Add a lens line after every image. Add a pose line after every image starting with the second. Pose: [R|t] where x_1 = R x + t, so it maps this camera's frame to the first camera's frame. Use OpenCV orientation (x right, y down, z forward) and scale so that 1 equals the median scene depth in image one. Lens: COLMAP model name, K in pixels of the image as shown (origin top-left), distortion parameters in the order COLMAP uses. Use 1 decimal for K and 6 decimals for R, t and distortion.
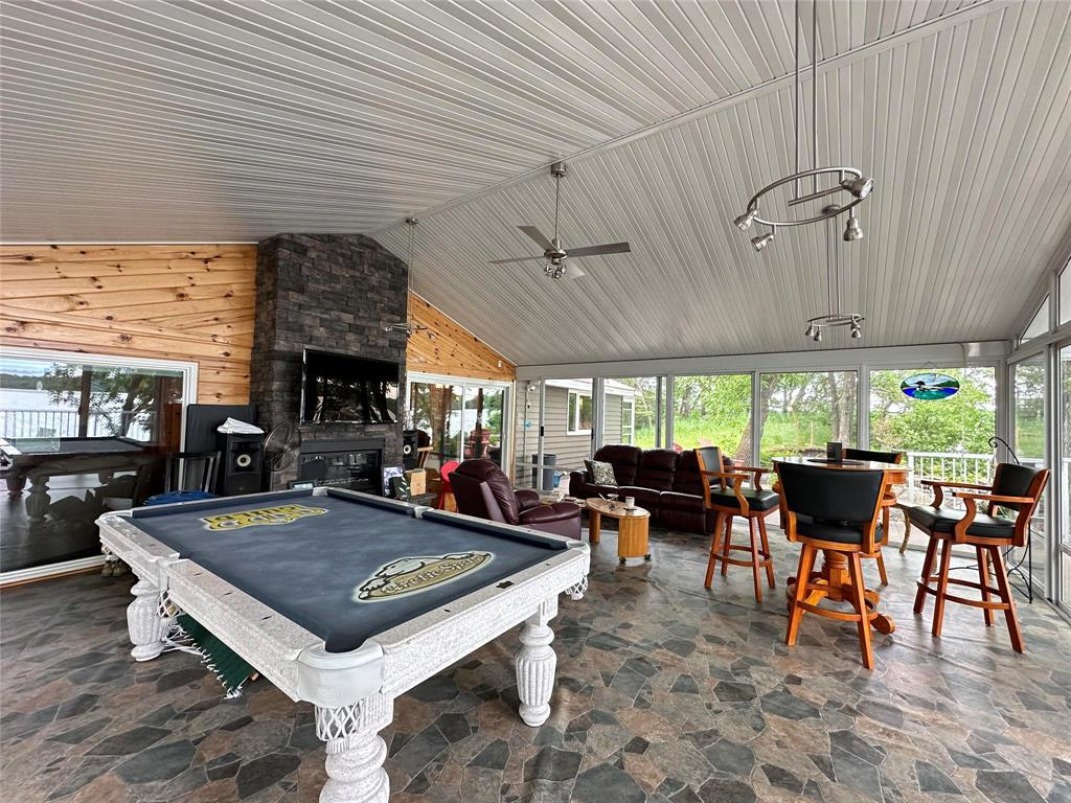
lens RADIAL K [[429.7, 0, 535.5], [0, 429.7, 401.5], [0, 0, 1]] dist [-0.000717, -0.000147]
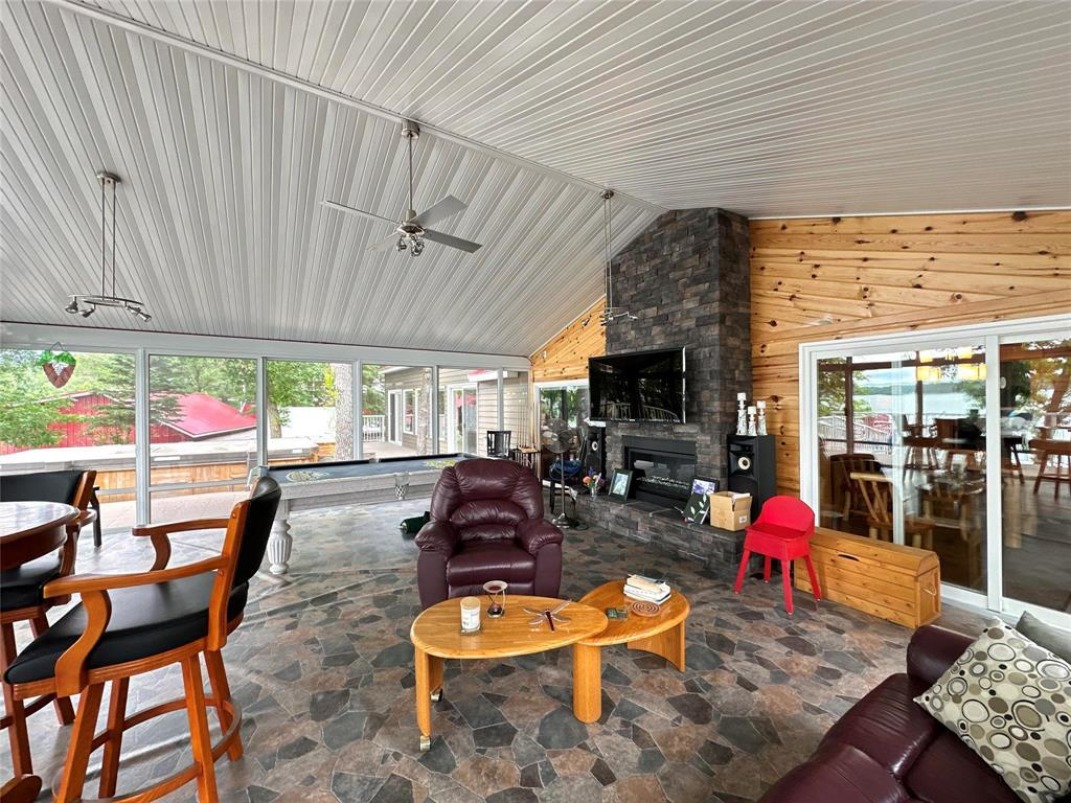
lens RADIAL K [[429.7, 0, 535.5], [0, 429.7, 401.5], [0, 0, 1]] dist [-0.000717, -0.000147]
pose [[-0.374395, -0.027456, -0.926863, 0.528828], [0.019519, 0.999107, -0.037480, 0.035601], [0.927064, -0.032123, -0.373524, 1.075341]]
